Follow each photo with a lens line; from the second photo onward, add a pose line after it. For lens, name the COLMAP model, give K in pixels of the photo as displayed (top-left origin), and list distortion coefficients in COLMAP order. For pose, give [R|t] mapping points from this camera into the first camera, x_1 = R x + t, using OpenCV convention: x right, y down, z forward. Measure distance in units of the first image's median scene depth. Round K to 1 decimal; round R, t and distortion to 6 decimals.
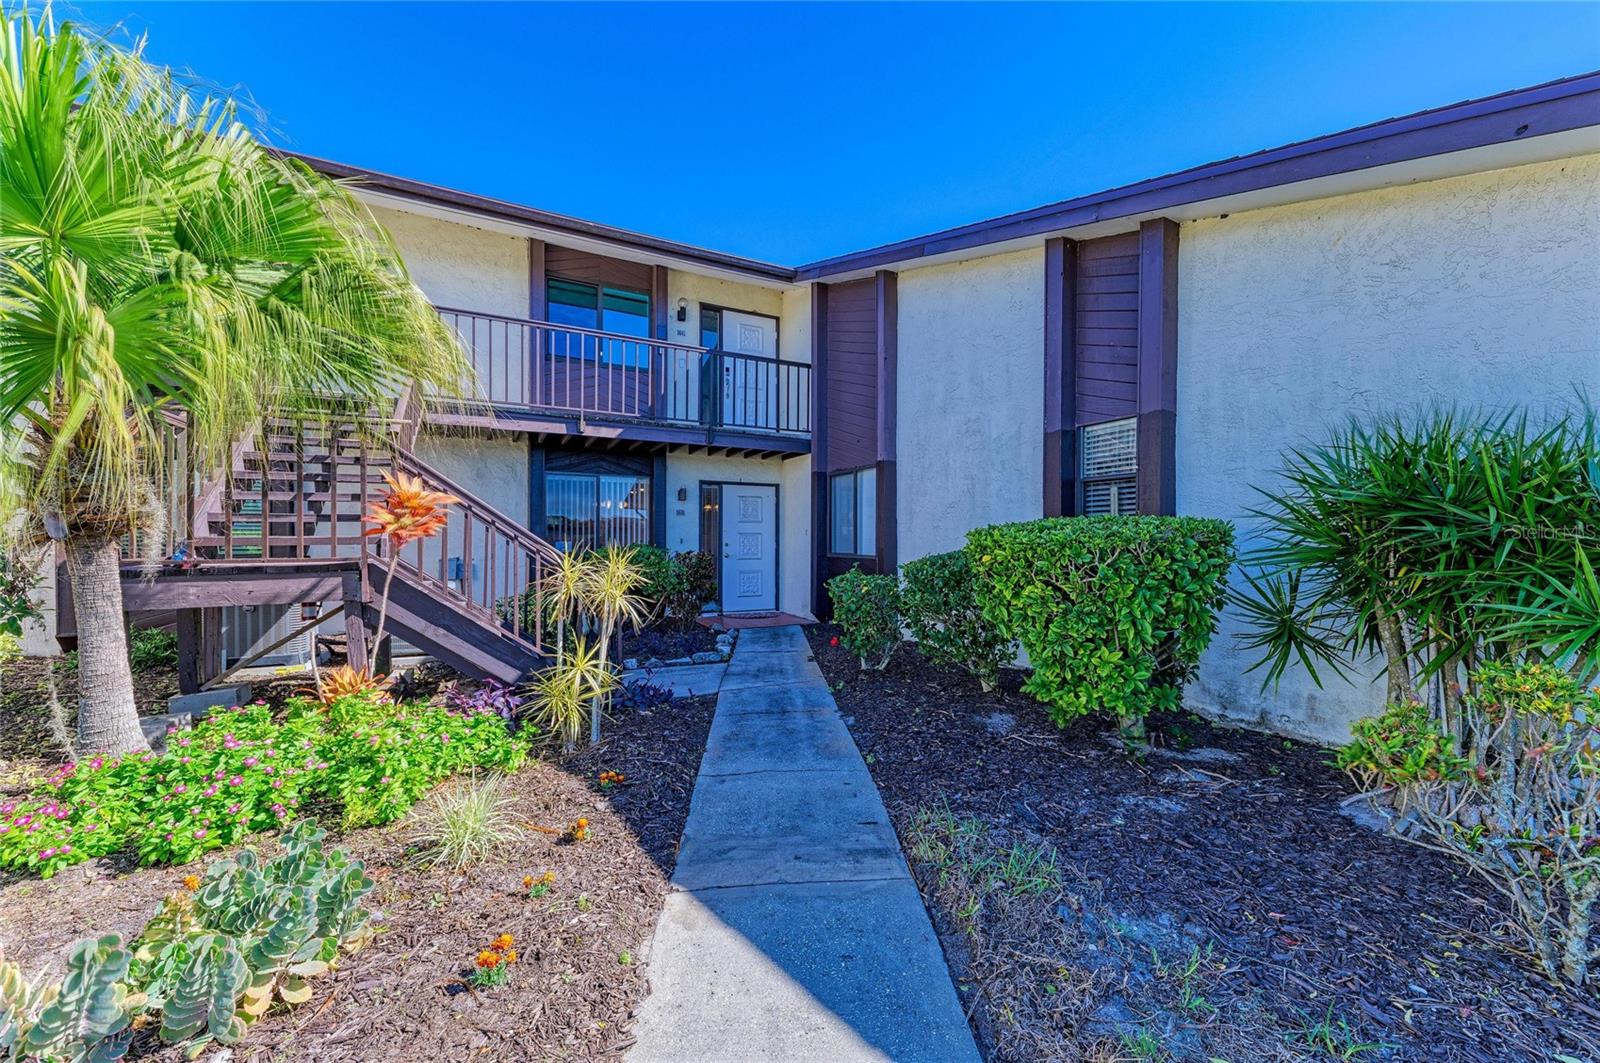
lens RADIAL K [[618.4, 0, 803.3], [0, 618.4, 538.6], [0, 0, 1]] dist [0.011786, -0.000171]
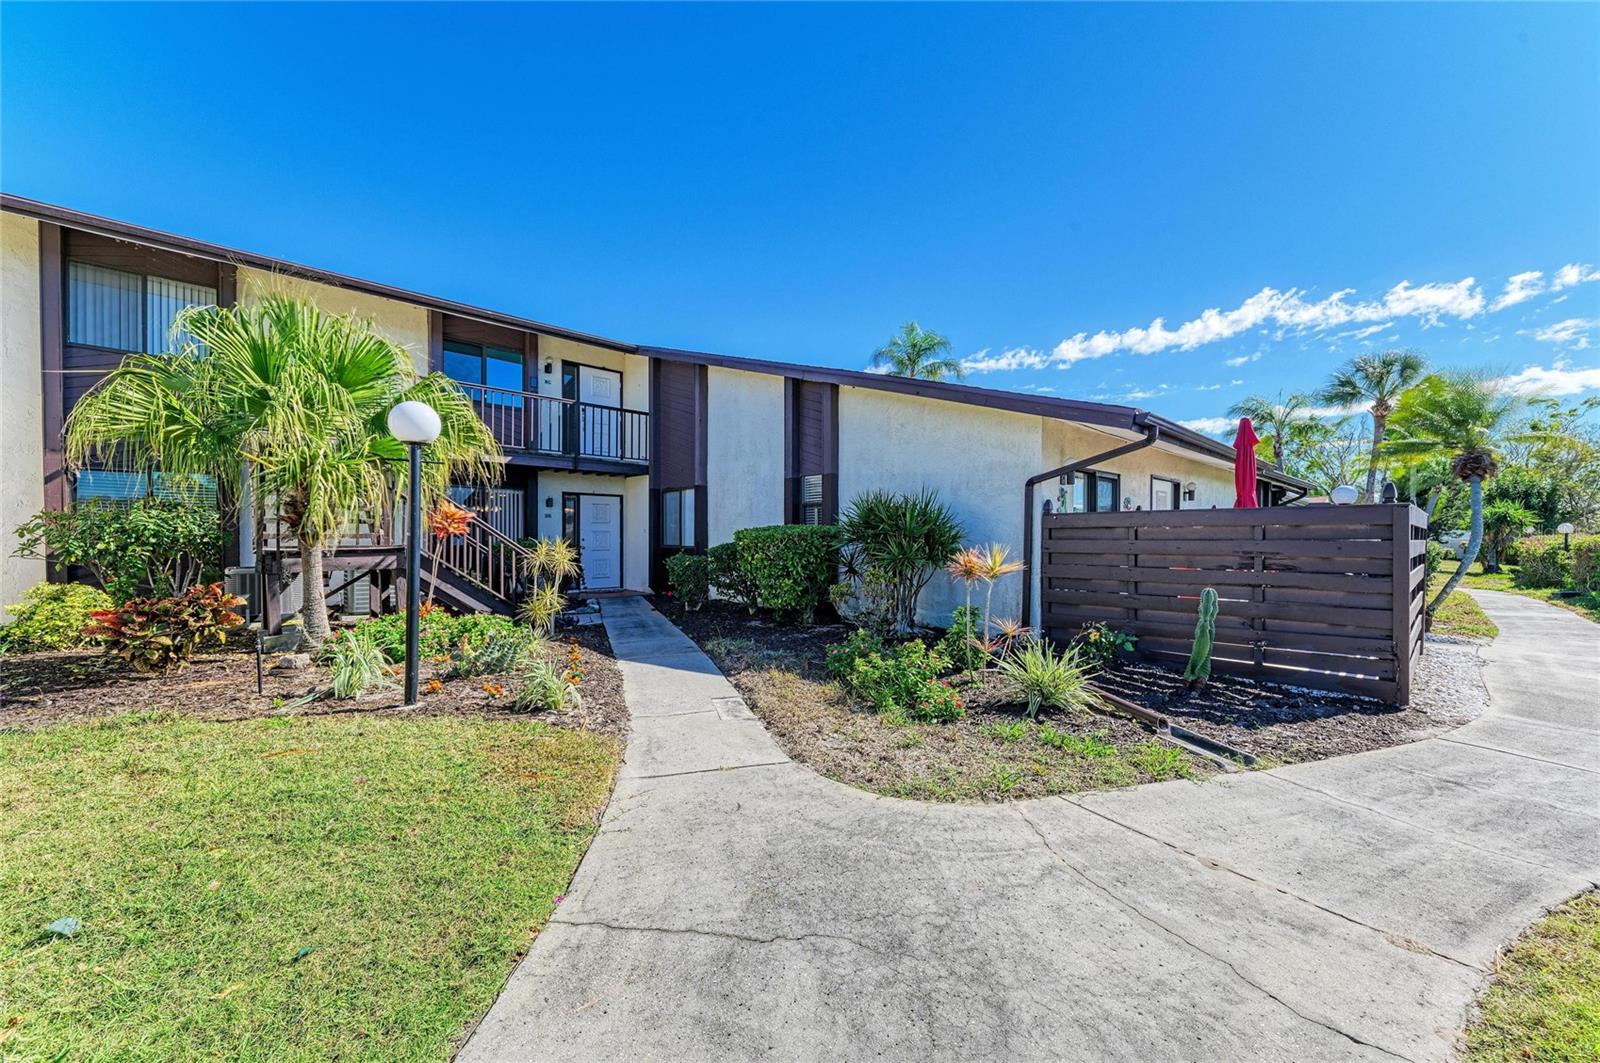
lens RADIAL K [[618.4, 0, 803.3], [0, 618.4, 538.6], [0, 0, 1]] dist [0.011786, -0.000171]
pose [[0.958797, -0.000926, 0.284091, -0.055613], [-0.000290, 0.999991, 0.004240, 0.002009], [-0.284092, -0.004148, 0.958788, -0.514225]]
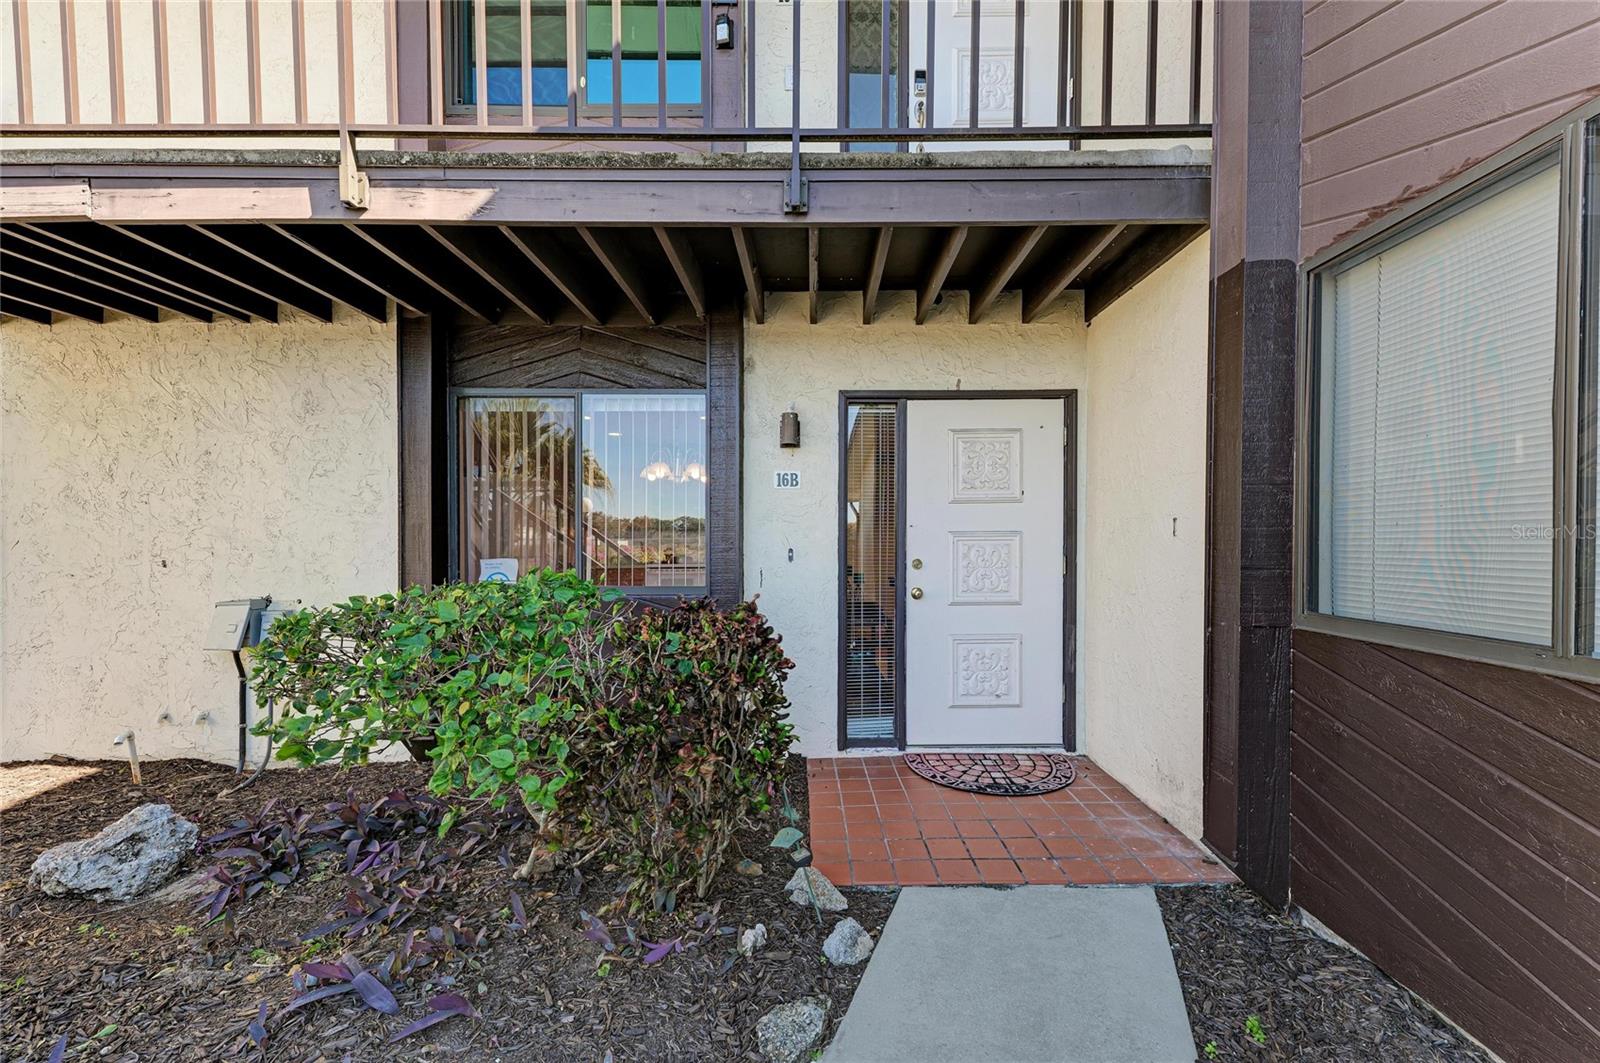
lens RADIAL K [[604.4, 0, 802.0], [0, 604.4, 542.8], [0, 0, 1]] dist [-0.000844, -0.000708]
pose [[0.887716, 0.002325, -0.460387, -0.023468], [0.004188, 0.999905, 0.013126, -0.009446], [0.460373, -0.013580, 0.887622, 0.770333]]
